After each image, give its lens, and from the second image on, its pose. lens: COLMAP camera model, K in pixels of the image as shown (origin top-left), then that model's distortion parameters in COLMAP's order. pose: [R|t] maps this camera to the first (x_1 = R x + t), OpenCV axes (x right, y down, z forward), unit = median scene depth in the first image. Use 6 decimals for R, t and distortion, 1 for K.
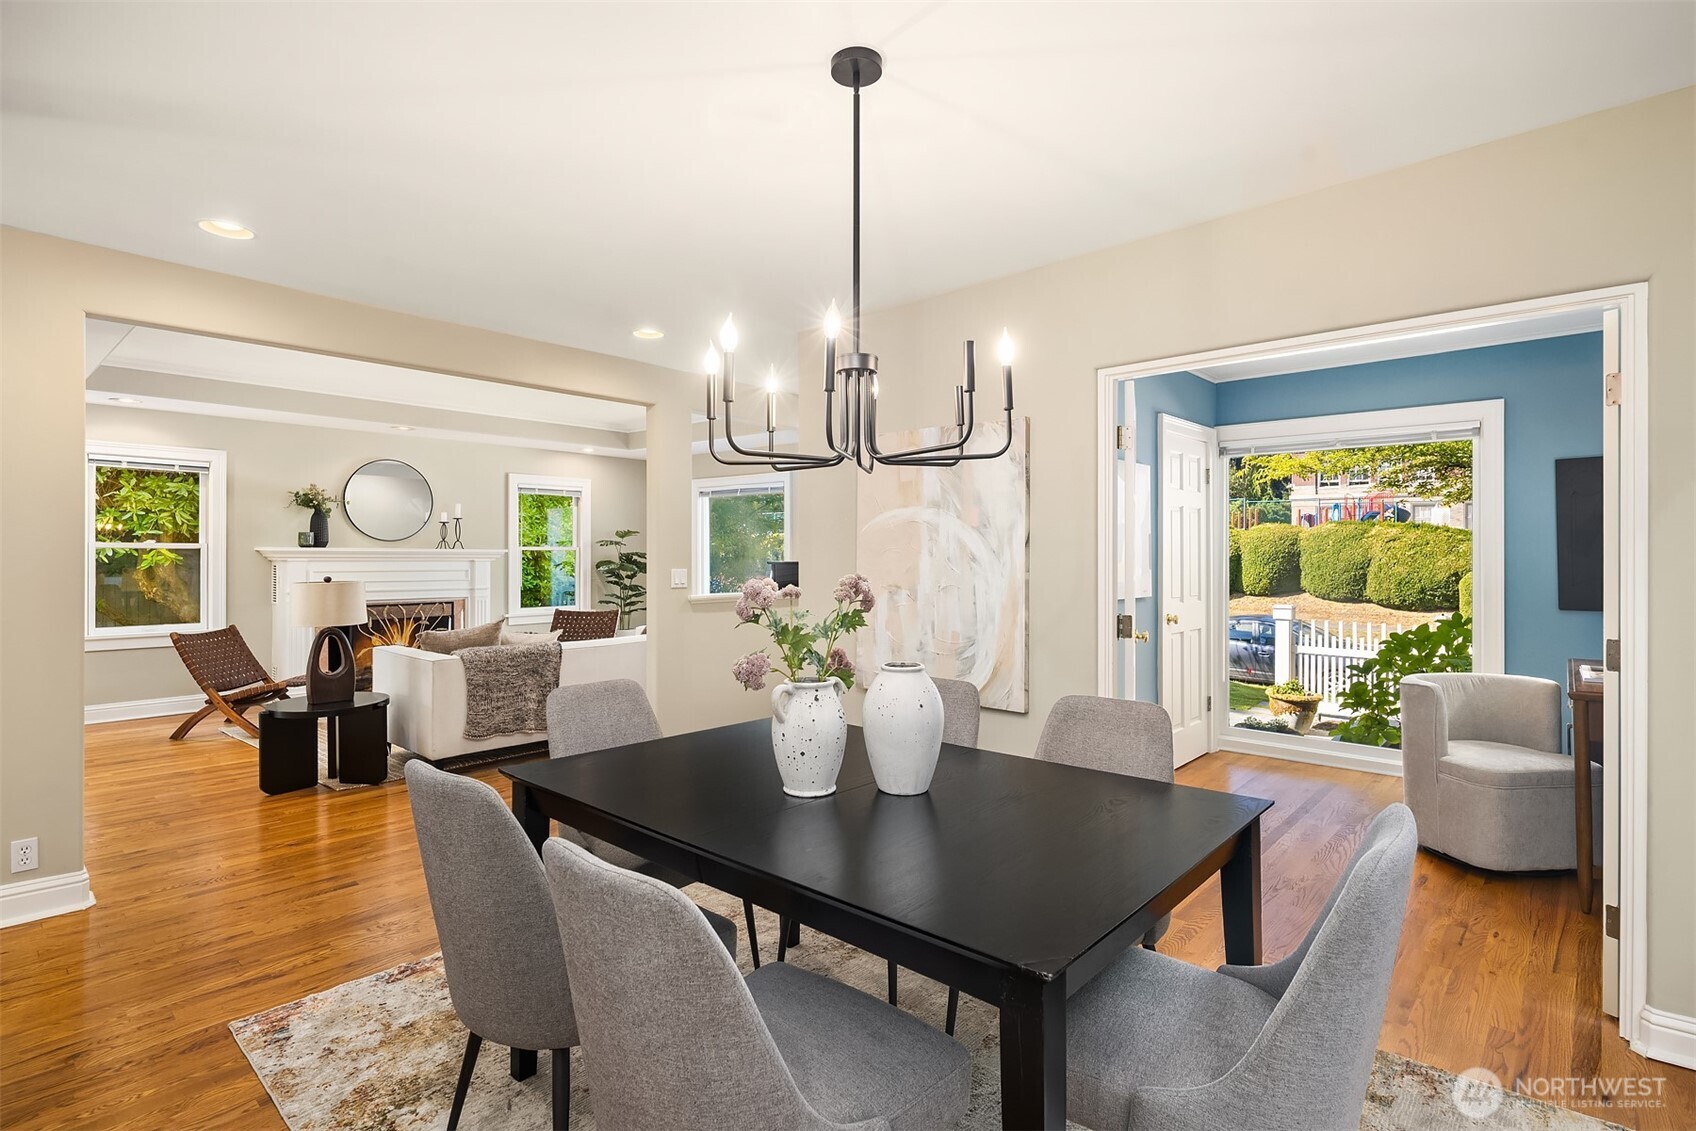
lens RADIAL K [[833.4, 0, 848.2], [0, 833.4, 568.1], [0, 0, 1]] dist [0.002631, -0.002044]
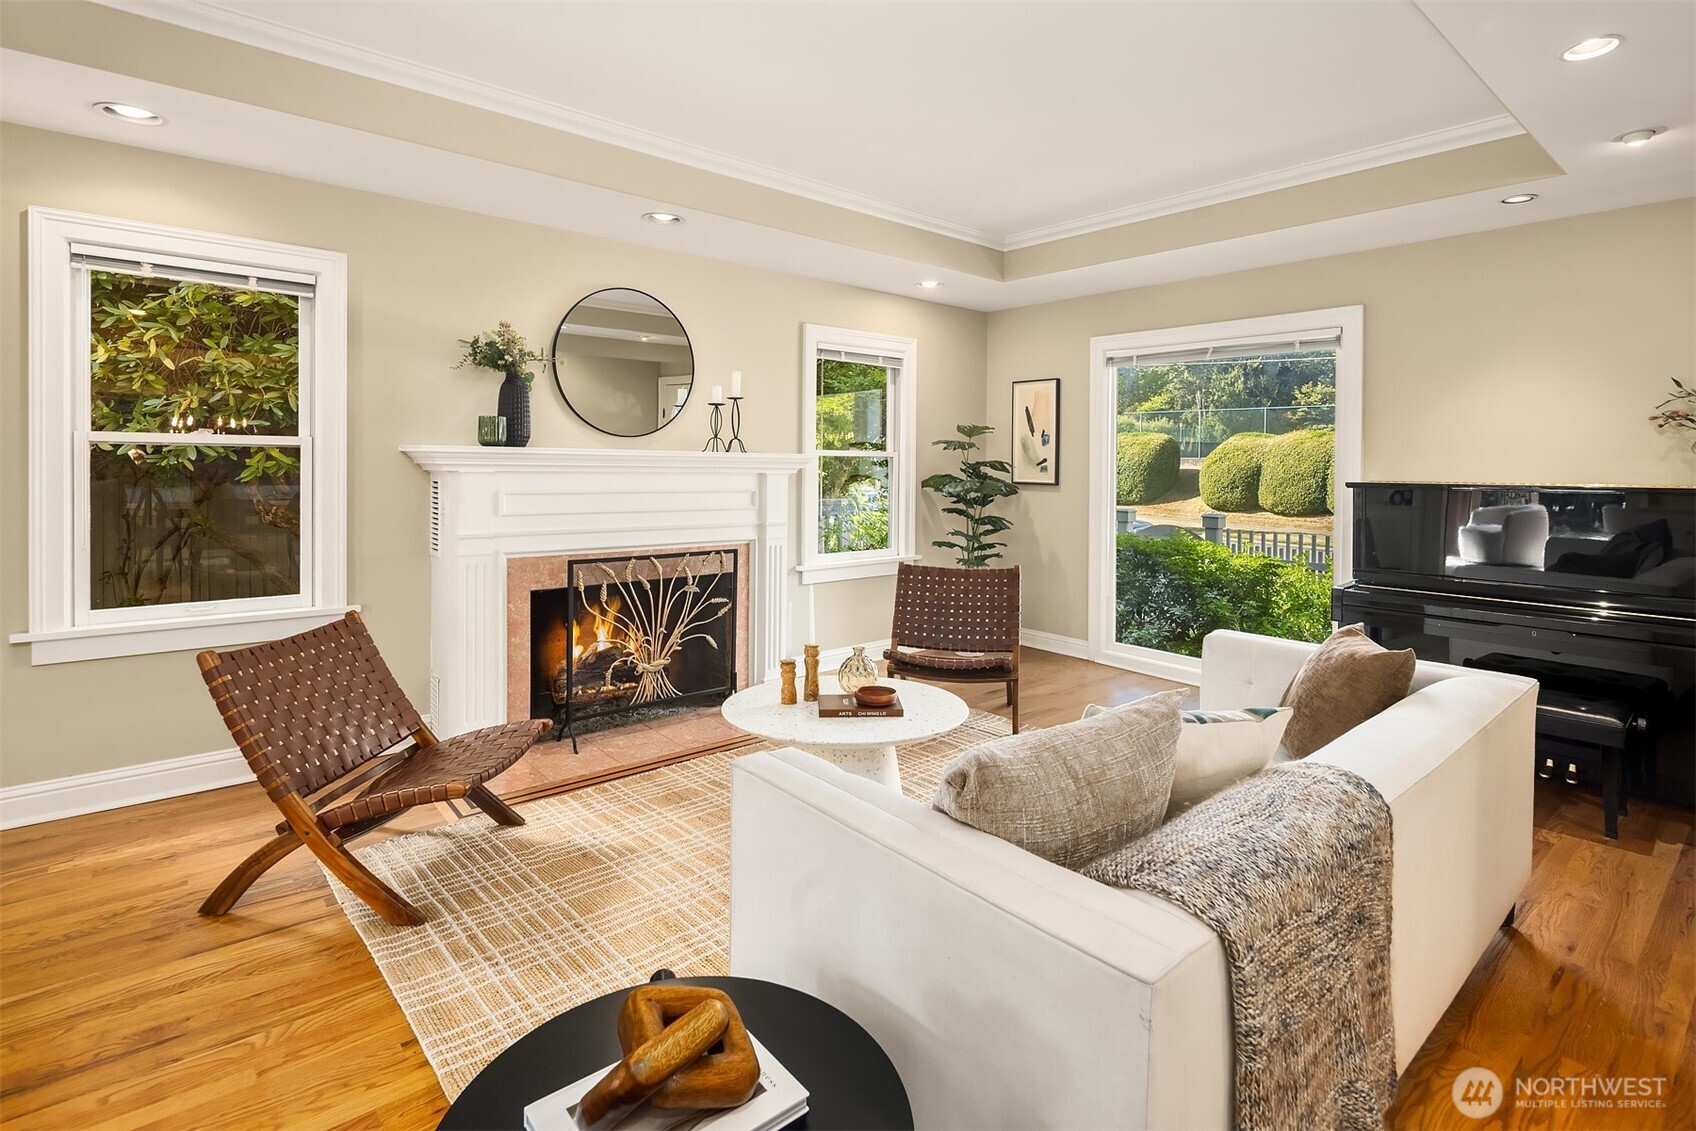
lens RADIAL K [[833.4, 0, 848.5], [0, 833.4, 499.9], [0, 0, 1]] dist [0.002631, -0.002044]
pose [[0.989960, 0.013652, -0.140687, -0.331912], [-0.010159, 0.999623, 0.025518, -0.006503], [0.140982, -0.023833, 0.989725, 0.481244]]
